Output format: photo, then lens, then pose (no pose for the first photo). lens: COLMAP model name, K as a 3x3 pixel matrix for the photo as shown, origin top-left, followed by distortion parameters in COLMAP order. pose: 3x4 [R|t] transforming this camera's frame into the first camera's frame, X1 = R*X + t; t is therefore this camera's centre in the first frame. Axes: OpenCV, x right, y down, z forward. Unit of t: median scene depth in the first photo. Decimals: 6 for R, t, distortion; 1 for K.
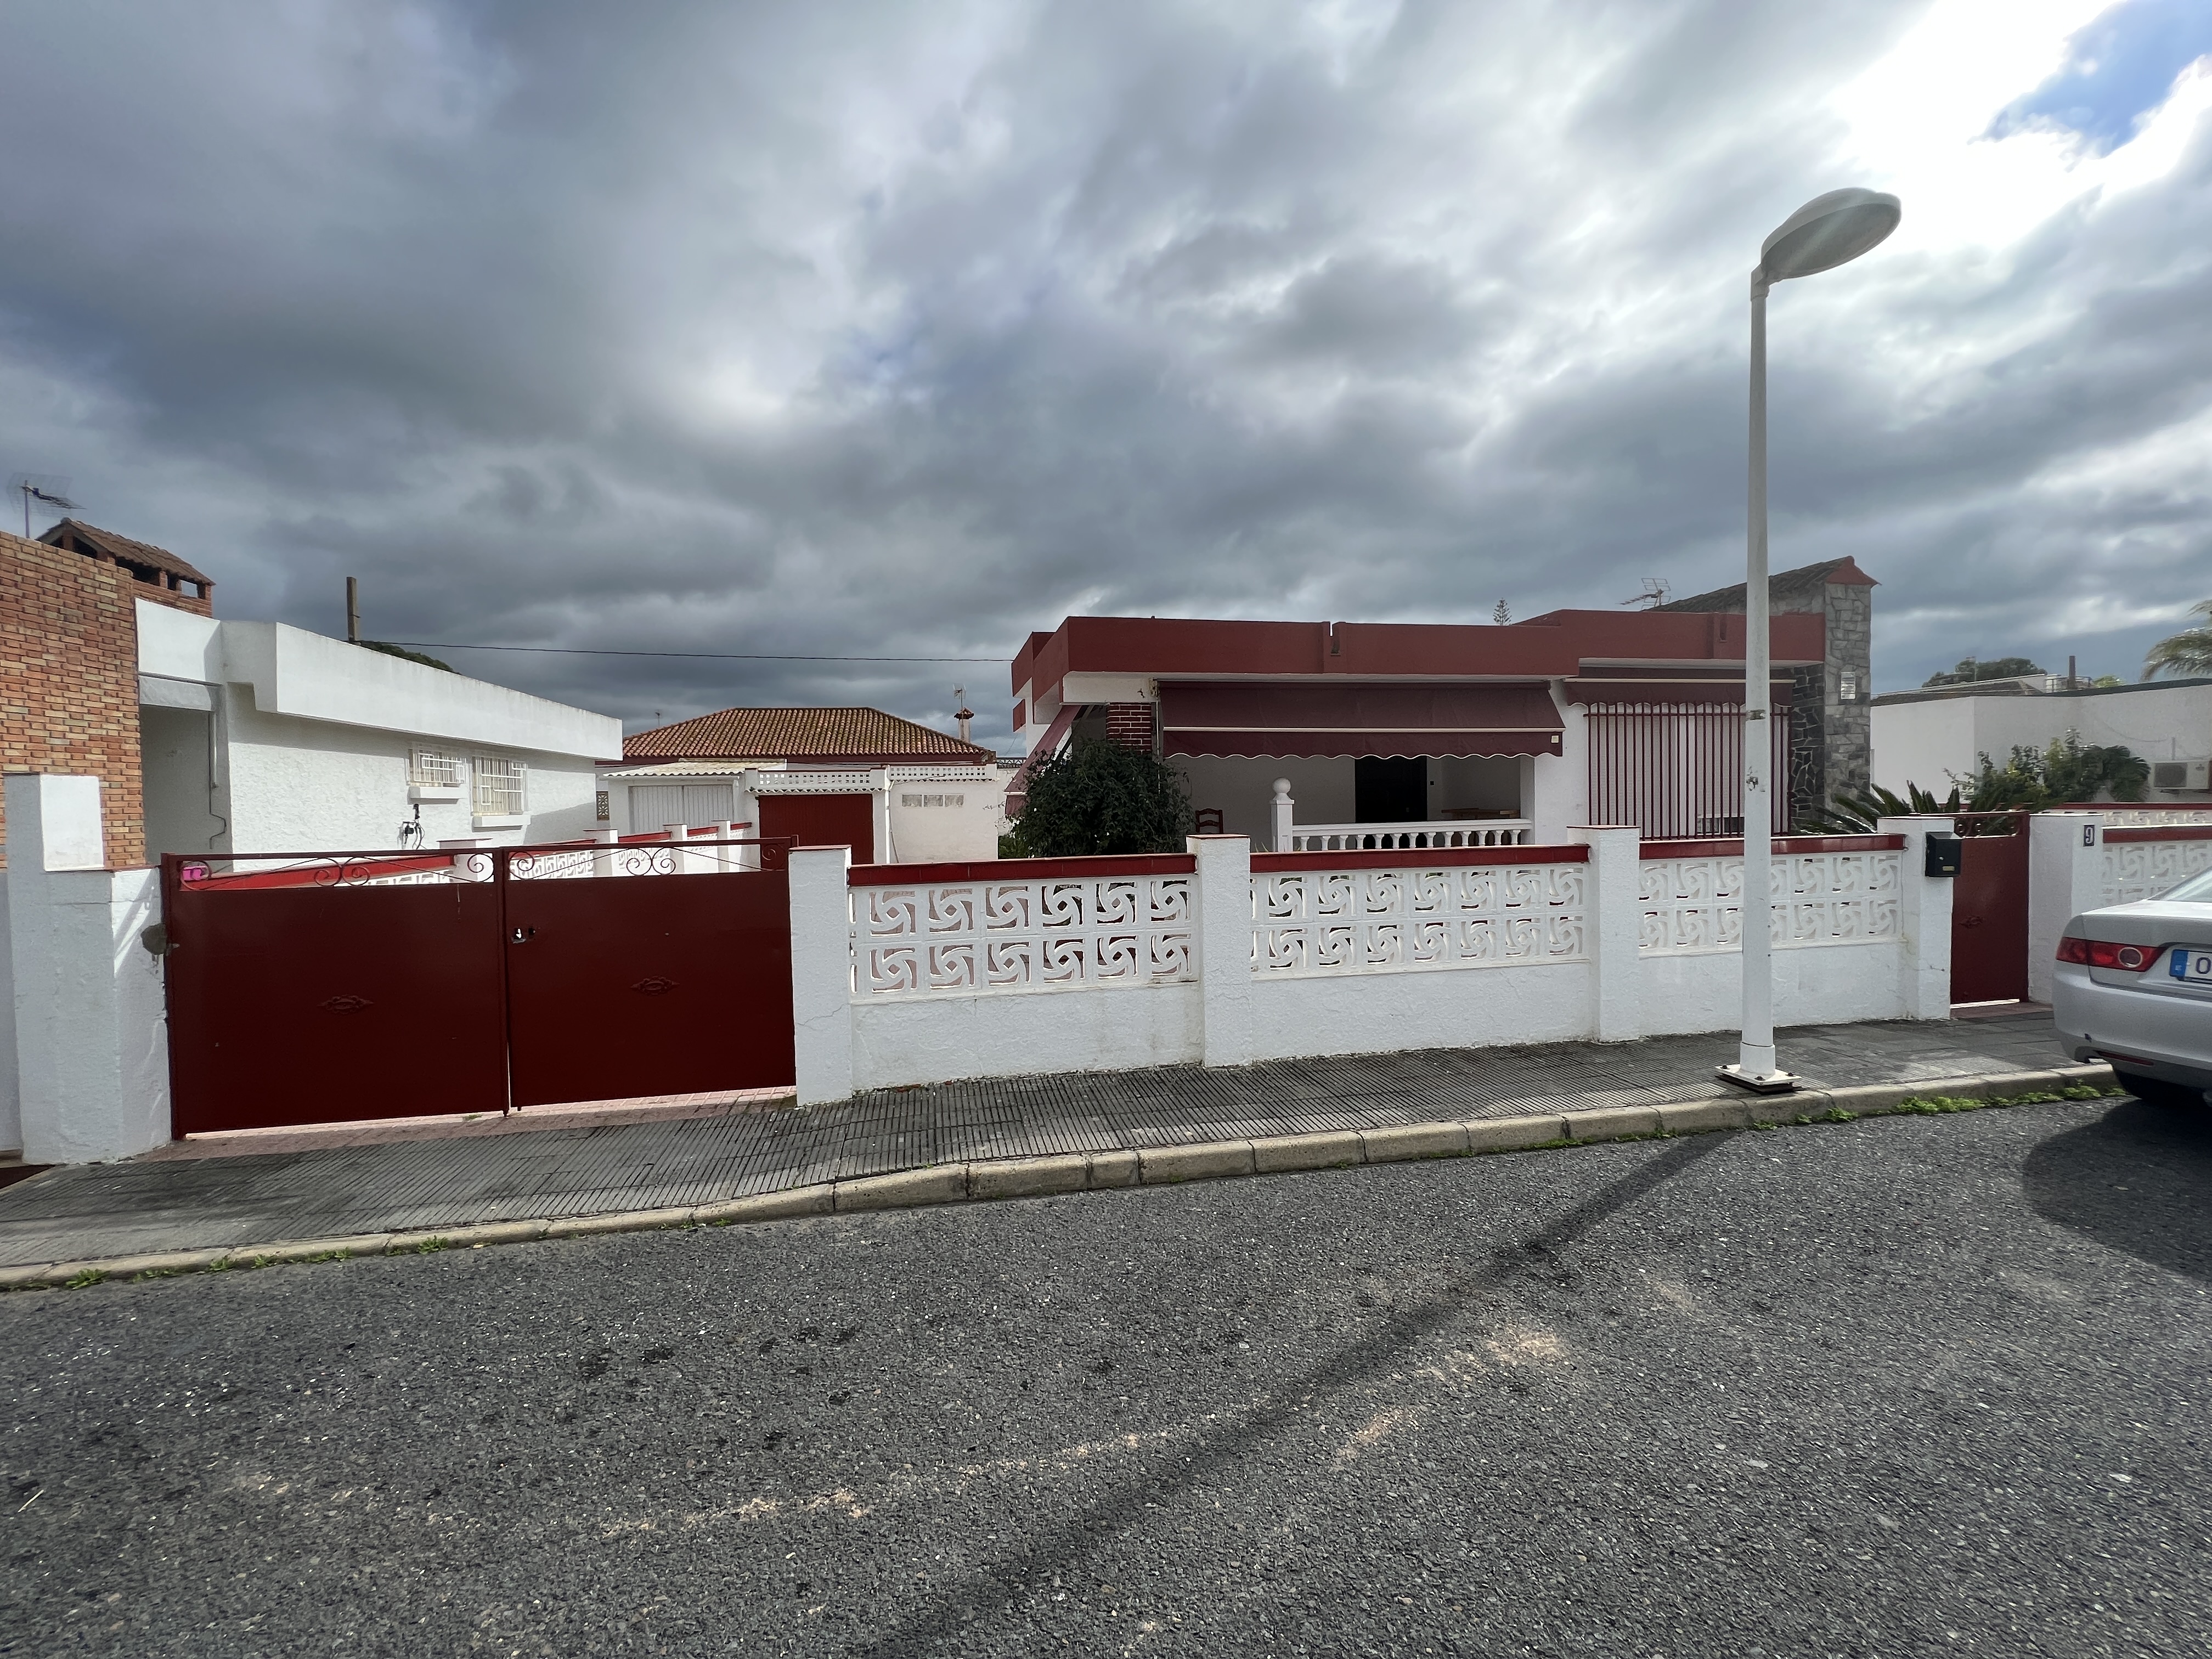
lens RADIAL K [[900.1, 0, 1110.2], [0, 900.1, 822.8], [0, 0, 1]] dist [0.001910, -0.000117]
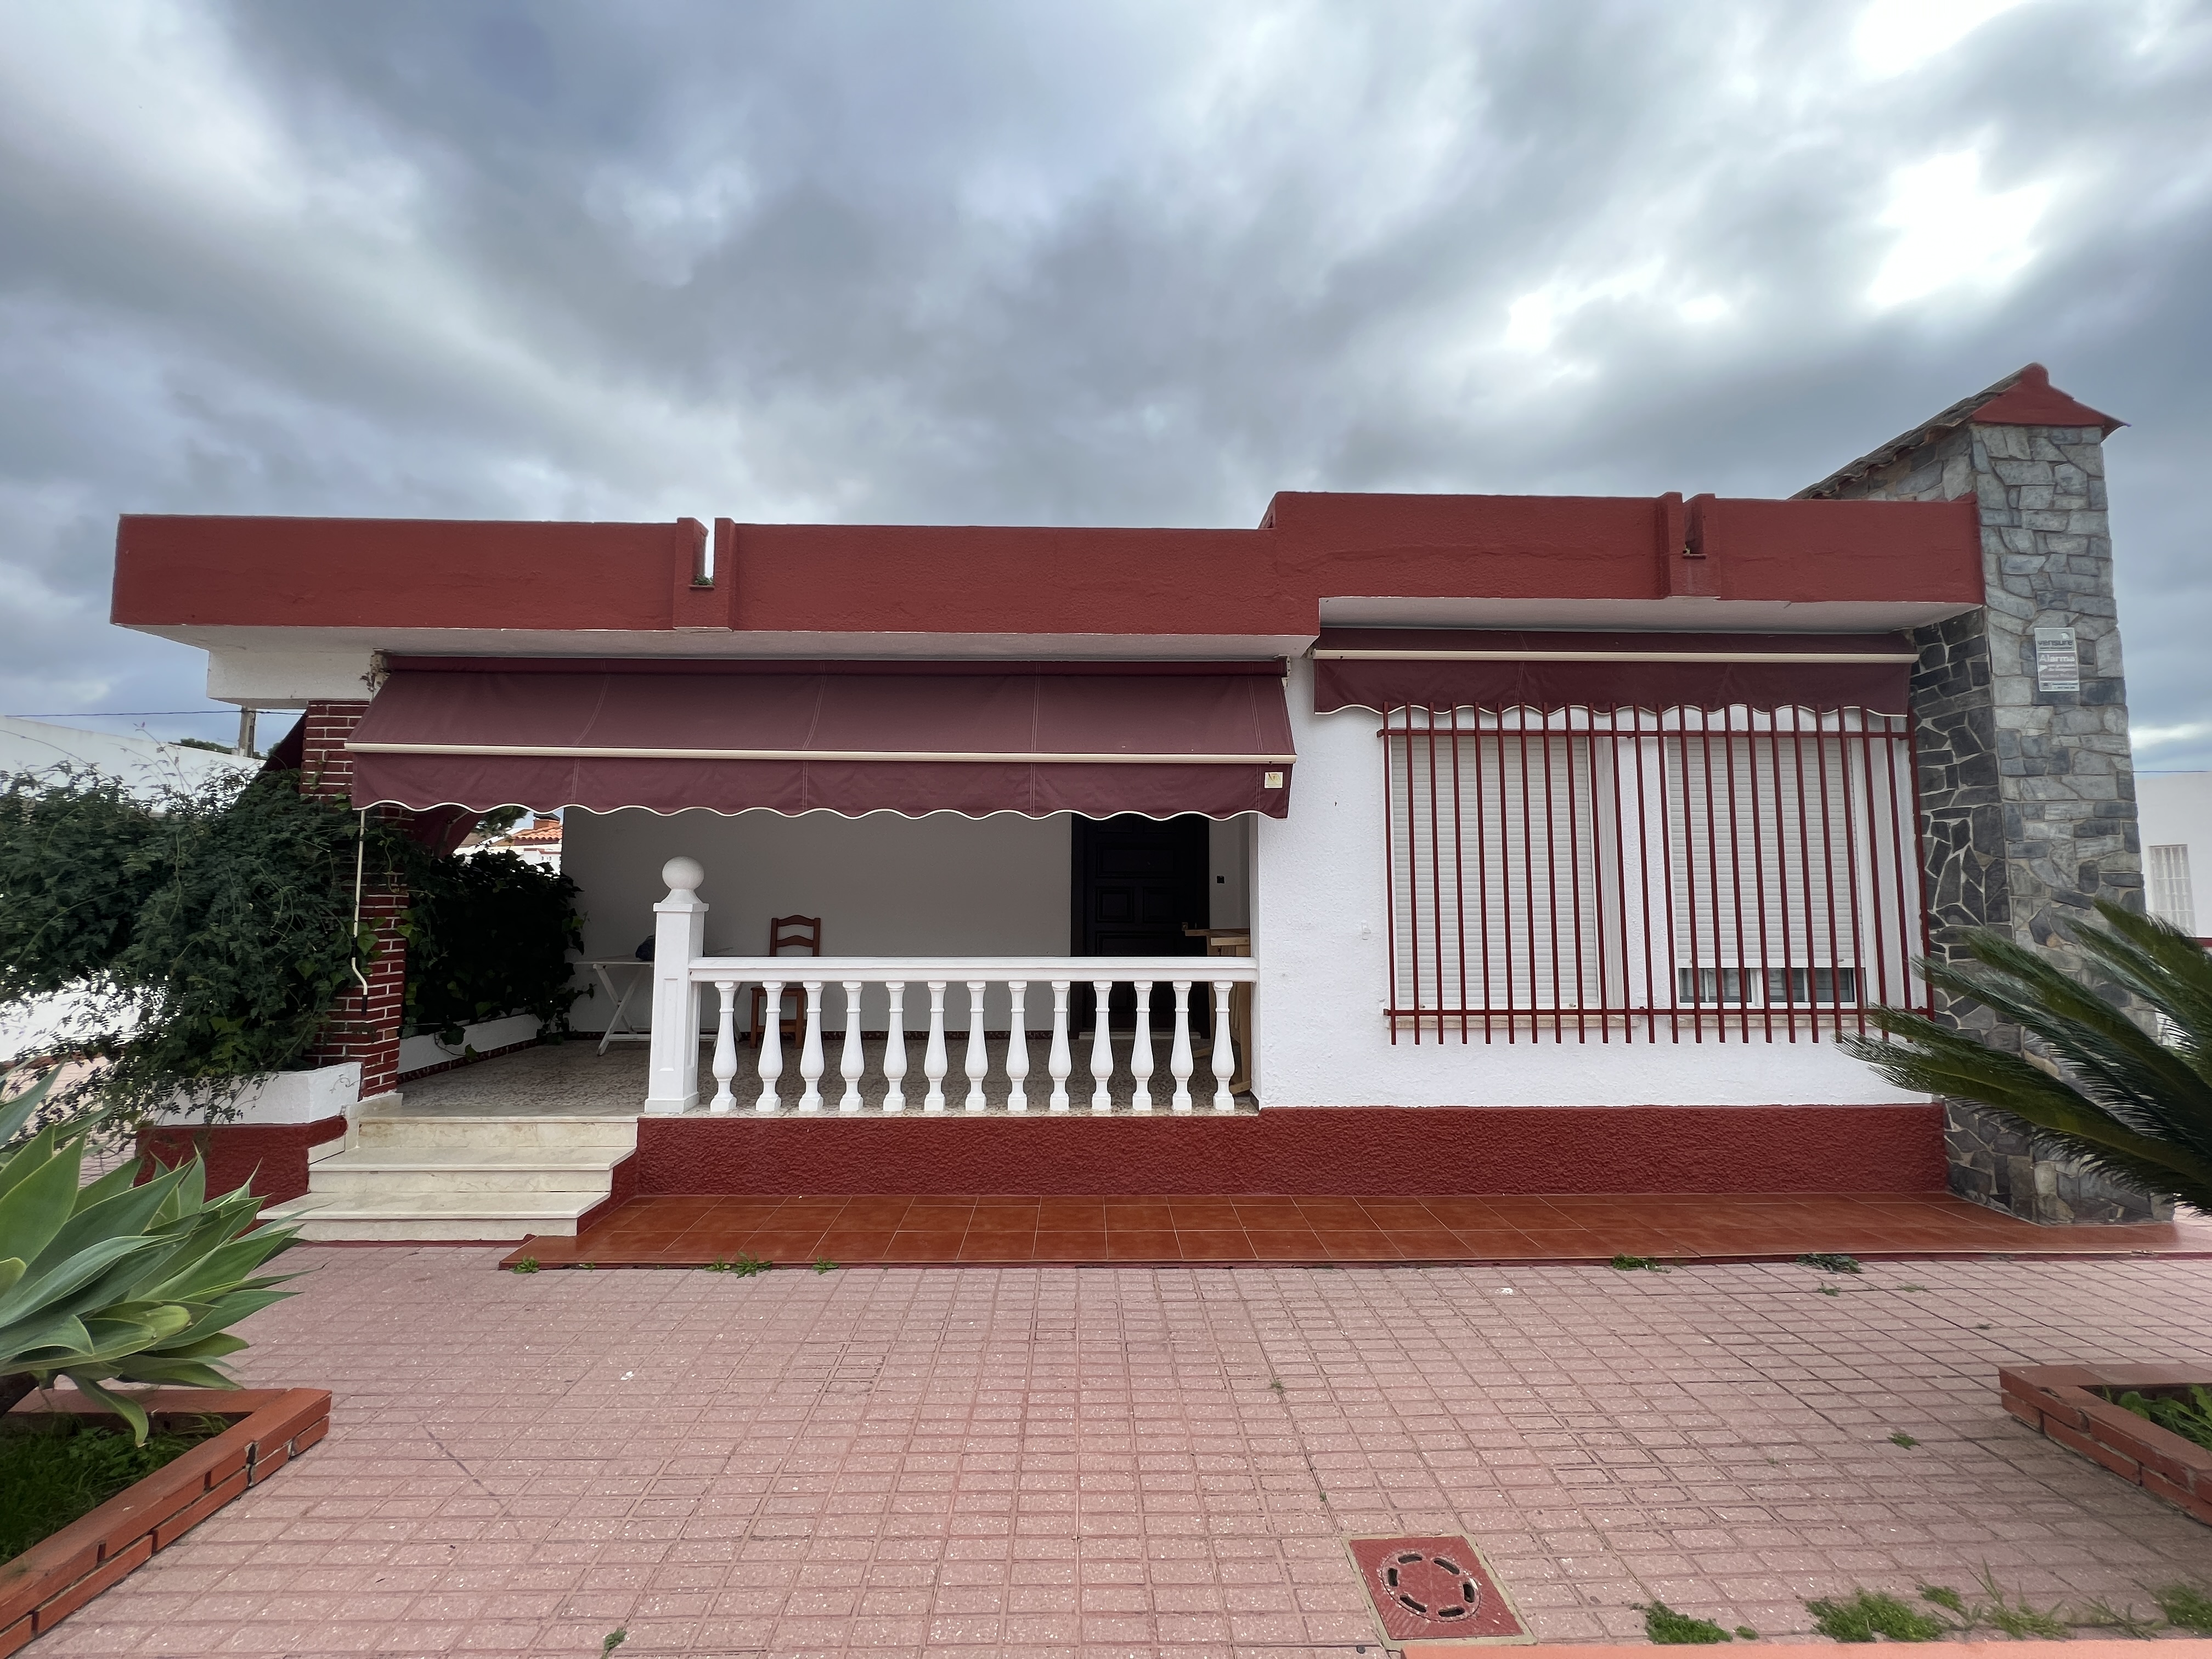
lens RADIAL K [[900.1, 0, 1110.2], [0, 900.1, 822.8], [0, 0, 1]] dist [0.001910, -0.000117]
pose [[0.981712, 0.006428, -0.190262, 0.472049], [-0.027514, 0.993727, -0.108393, -0.020878], [0.188372, 0.111646, 0.975731, 0.523056]]
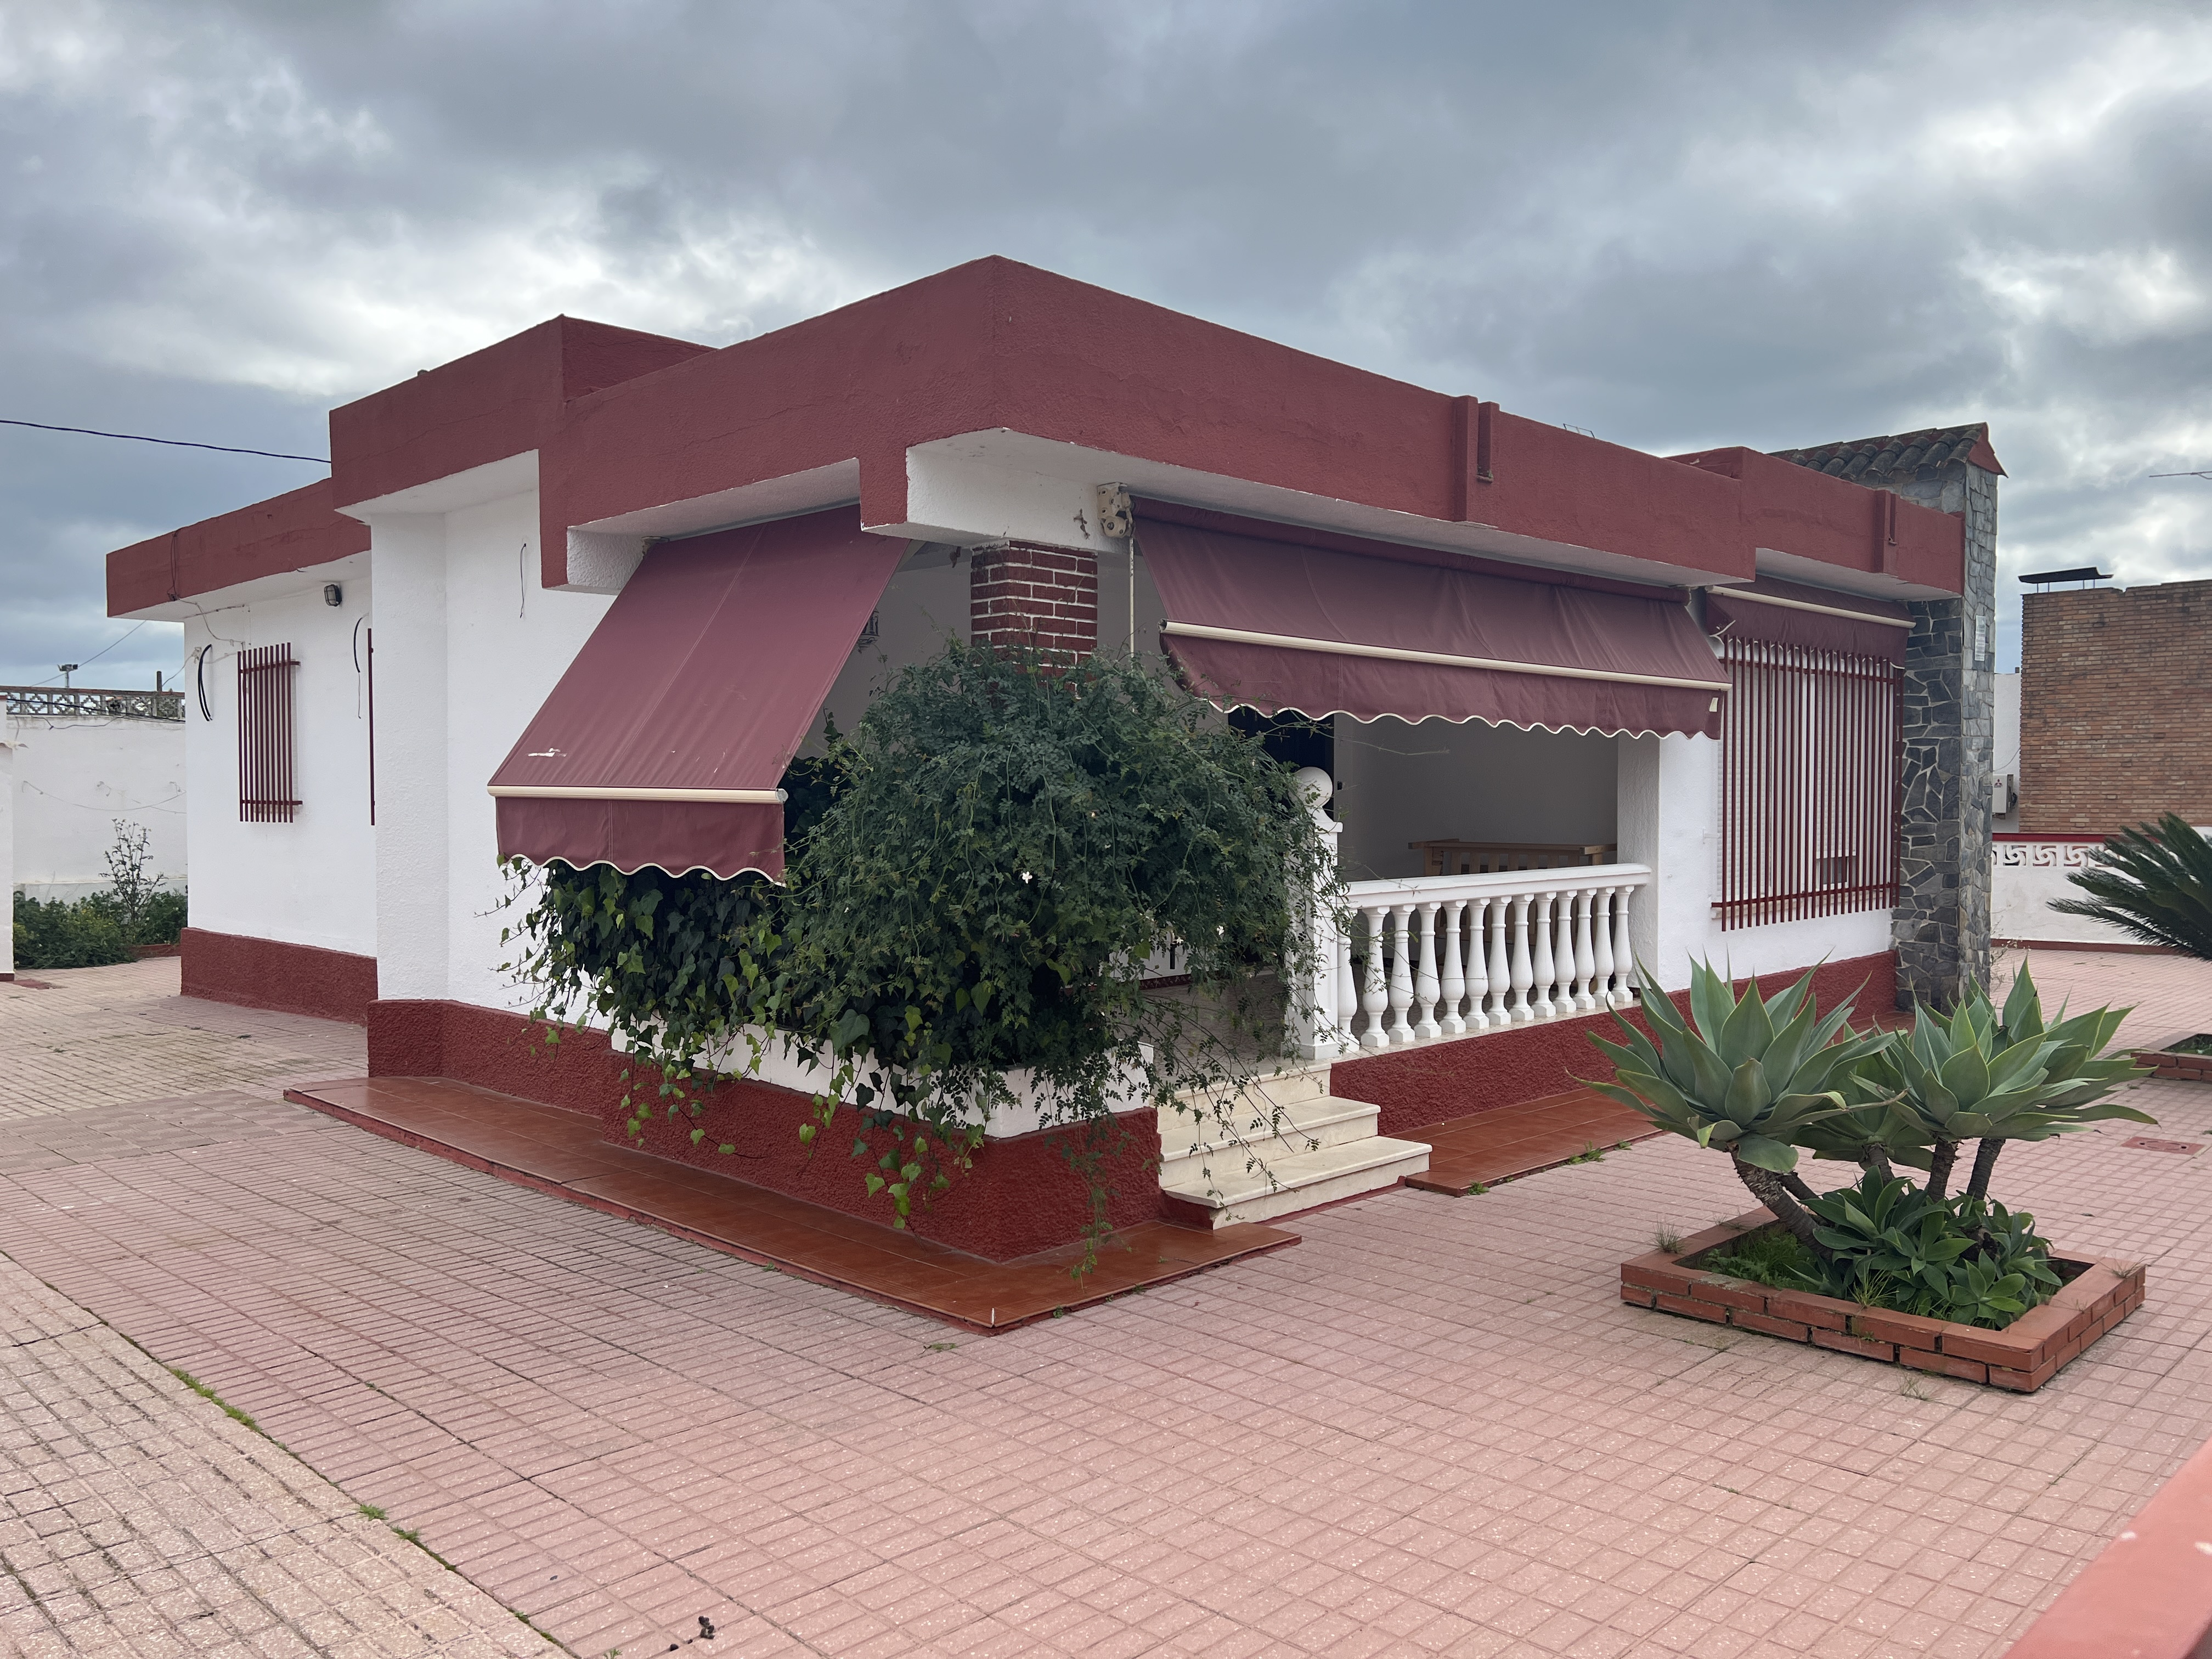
lens RADIAL K [[1668.6, 0, 1106.0], [0, 1668.6, 829.5], [0, 0, 1]] dist [-0.017274, -0.001826]
pose [[0.842953, 0.004946, 0.537965, -0.269043], [0.000984, 0.999942, -0.010736, -0.013645], [-0.537987, 0.009579, 0.842899, 0.381619]]
